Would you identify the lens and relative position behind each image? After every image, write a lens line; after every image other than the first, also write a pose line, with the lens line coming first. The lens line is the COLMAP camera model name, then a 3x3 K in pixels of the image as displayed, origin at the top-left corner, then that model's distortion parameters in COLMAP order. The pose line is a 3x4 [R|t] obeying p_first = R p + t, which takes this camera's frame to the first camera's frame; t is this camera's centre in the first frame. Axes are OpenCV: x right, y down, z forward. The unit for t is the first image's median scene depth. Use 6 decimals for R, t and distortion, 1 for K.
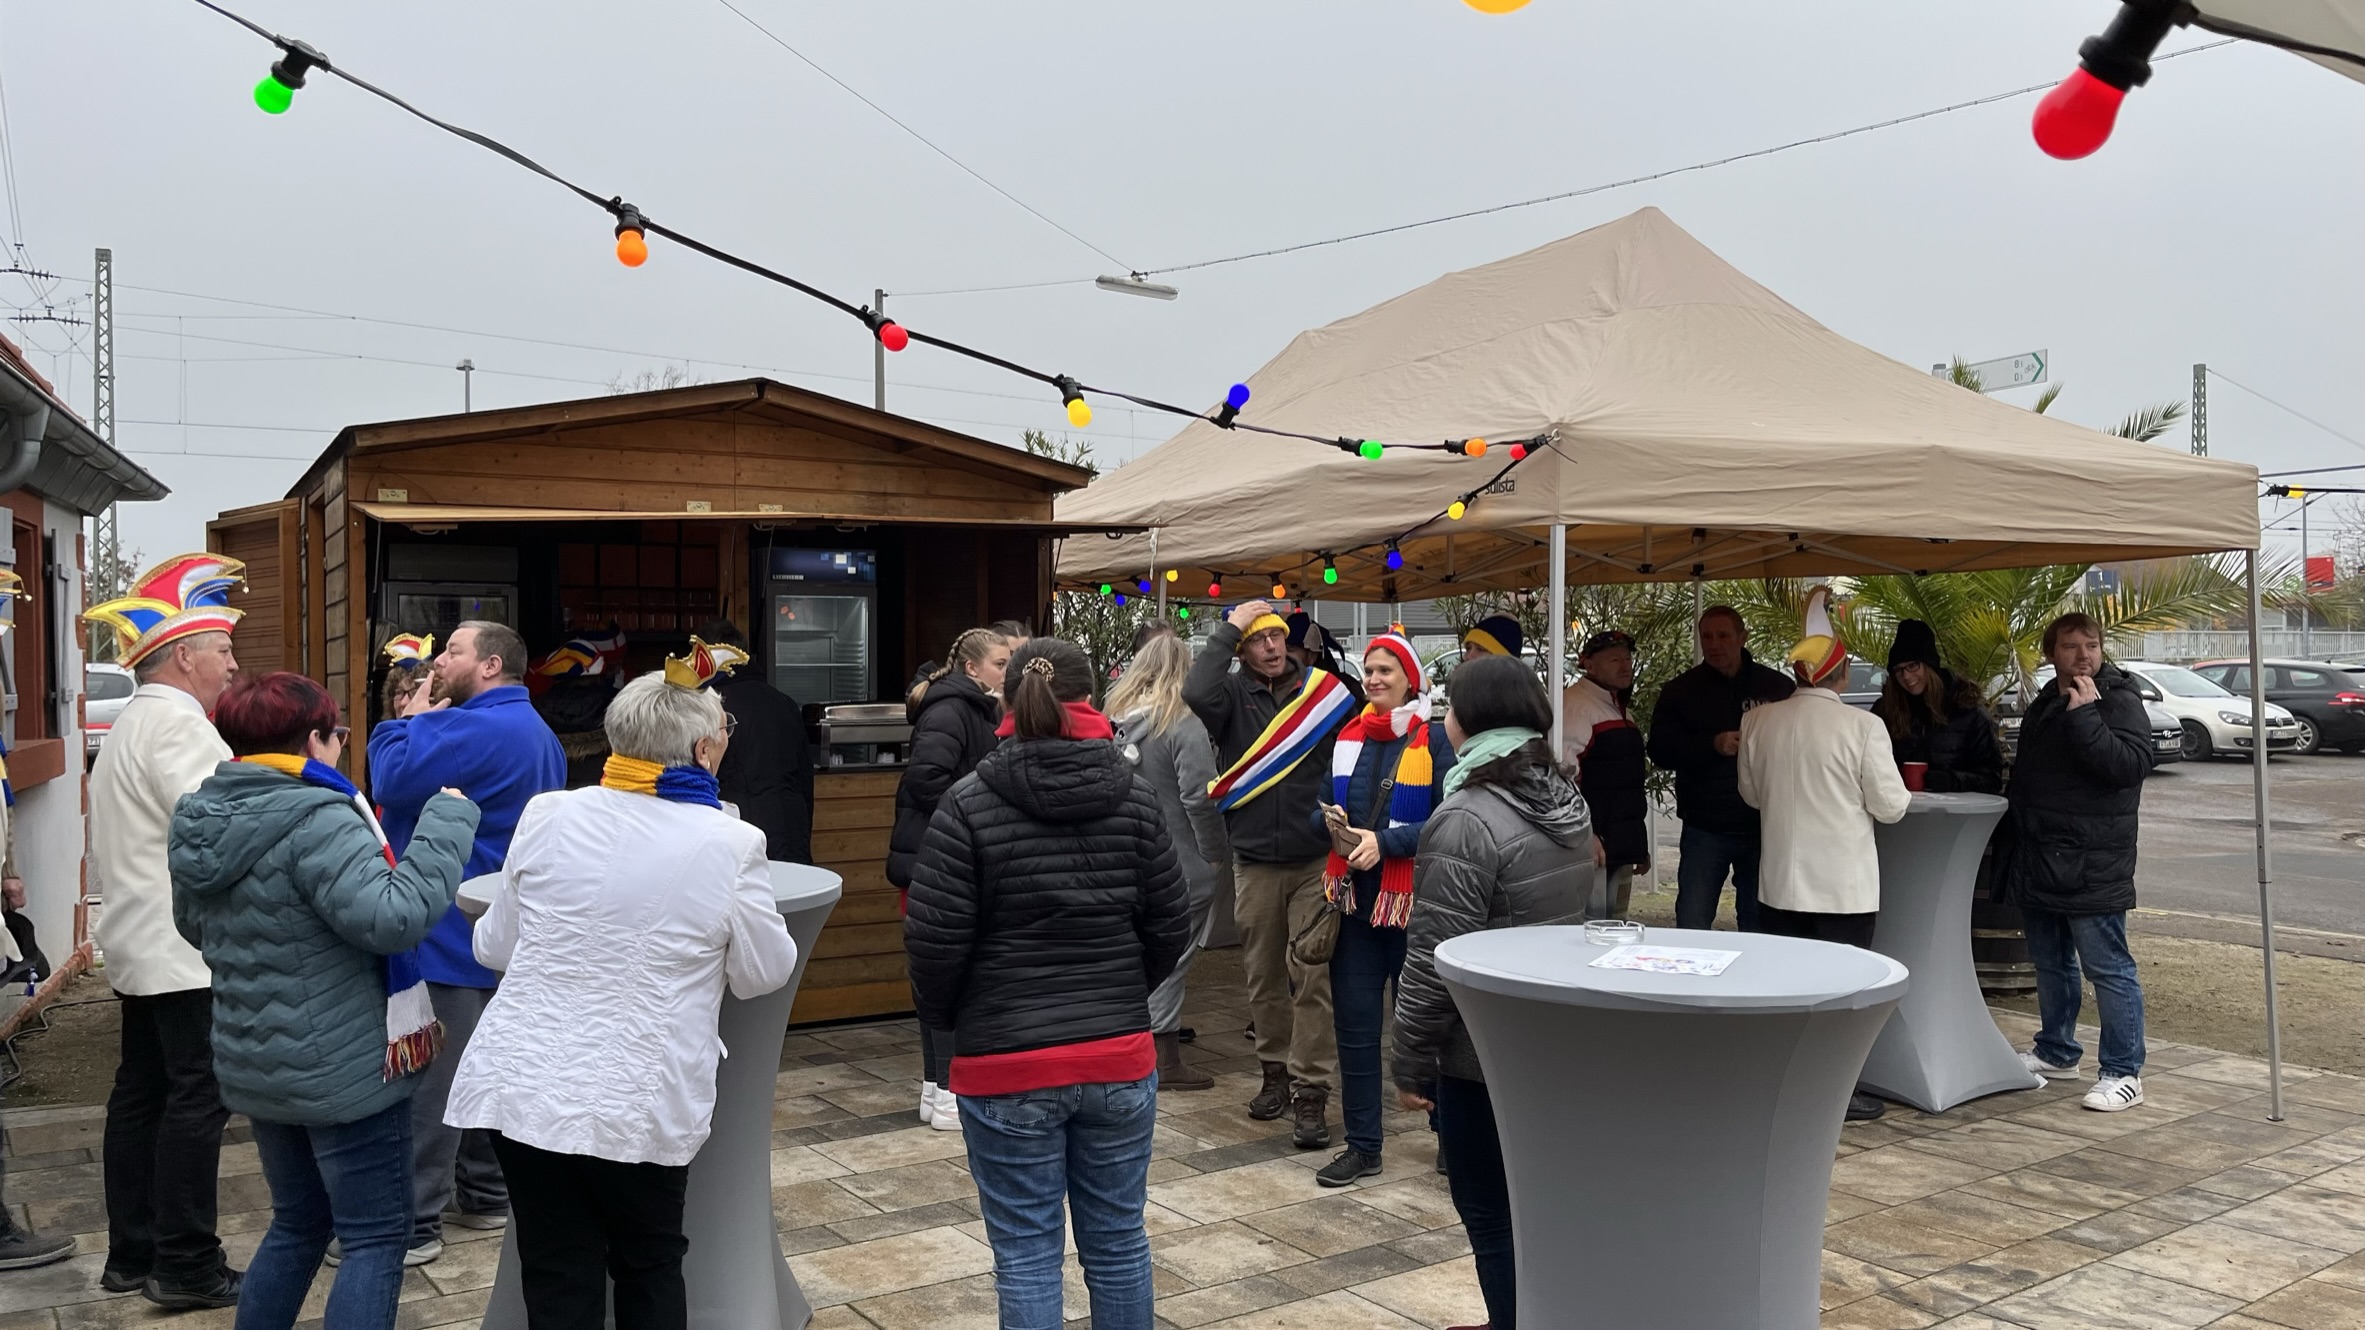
lens RADIAL K [[1813.6, 0, 1205.3], [0, 1813.6, 676.7], [0, 0, 1]] dist [0.055930, -0.073686]
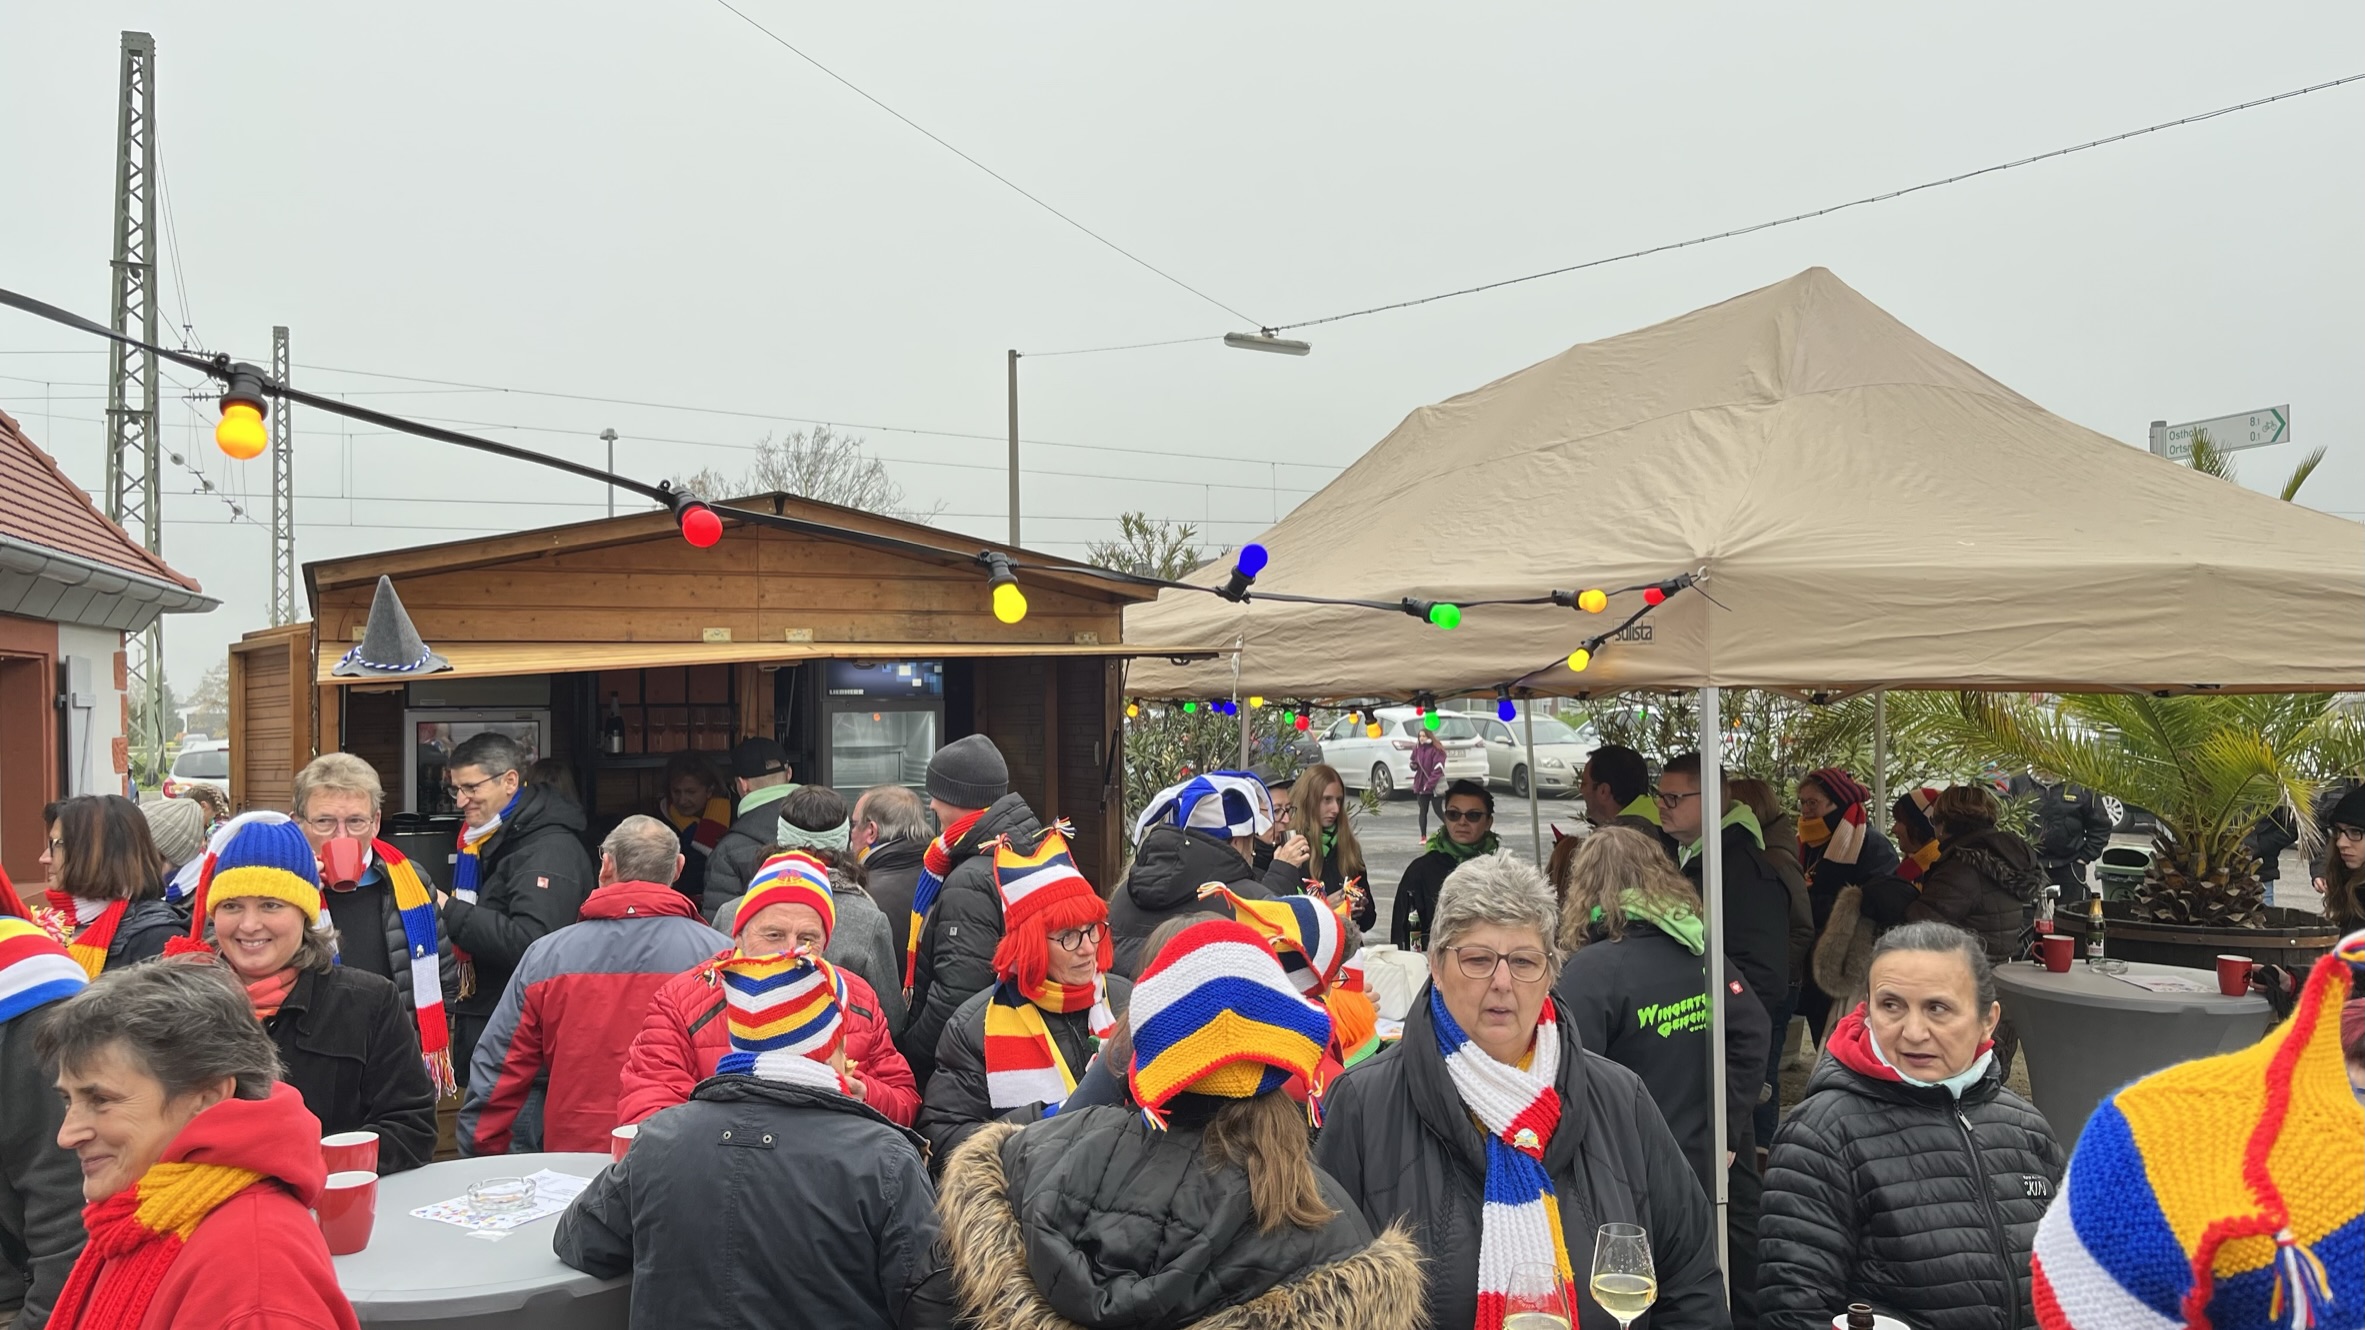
lens RADIAL K [[1813.6, 0, 1196.6], [0, 1813.6, 671.5], [0, 0, 1]] dist [0.055930, -0.073686]
pose [[0.996064, -0.009617, -0.088114, 0.030735], [0.007228, 0.999599, -0.027392, -0.048895], [0.088342, 0.026648, 0.995734, 0.140423]]
